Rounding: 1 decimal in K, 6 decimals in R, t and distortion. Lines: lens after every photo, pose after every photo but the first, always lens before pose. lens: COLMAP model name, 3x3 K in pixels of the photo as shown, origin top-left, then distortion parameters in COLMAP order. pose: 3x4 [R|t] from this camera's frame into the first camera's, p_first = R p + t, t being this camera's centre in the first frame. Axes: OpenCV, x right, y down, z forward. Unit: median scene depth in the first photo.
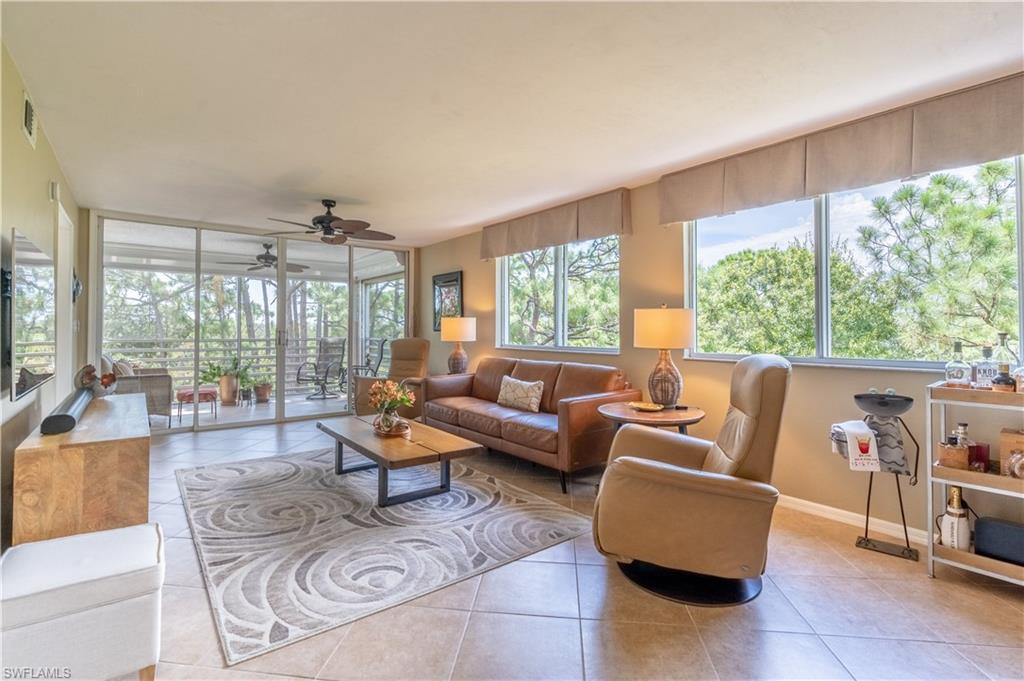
lens RADIAL K [[474.4, 0, 499.5], [0, 474.4, 321.2], [0, 0, 1]] dist [-0.000403, 0.000083]
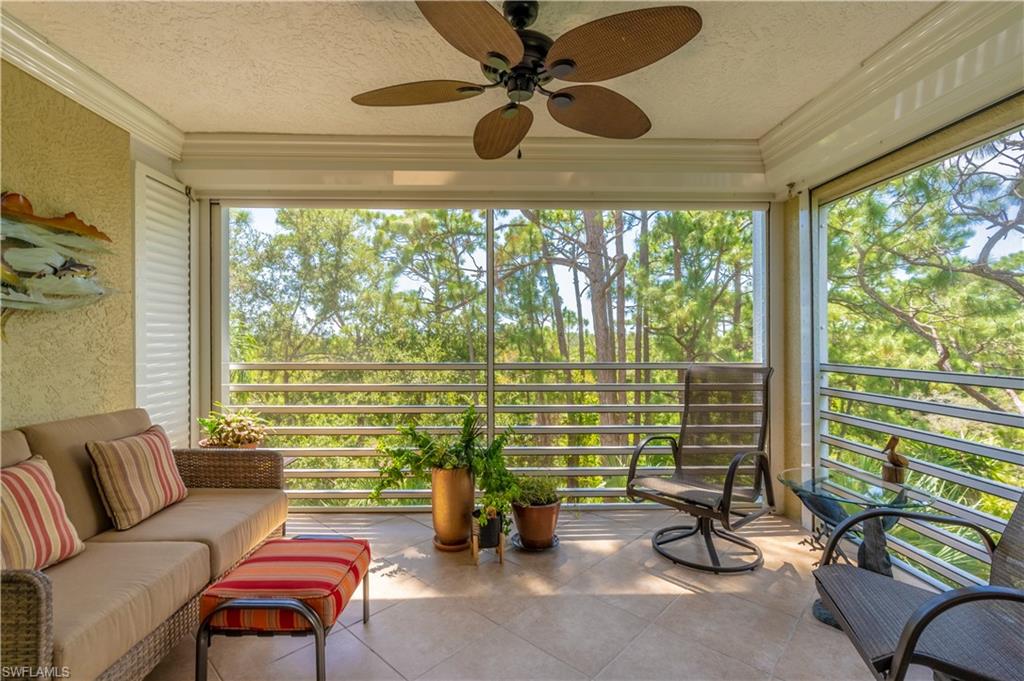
lens RADIAL K [[476.1, 0, 494.4], [0, 476.1, 338.1], [0, 0, 1]] dist [-0.000401, 0.000063]
pose [[0.799496, -0.002525, -0.600666, -0.769337], [0.012414, 0.999847, 0.012321, 0.022906], [0.600543, -0.017308, 0.799405, 1.732862]]
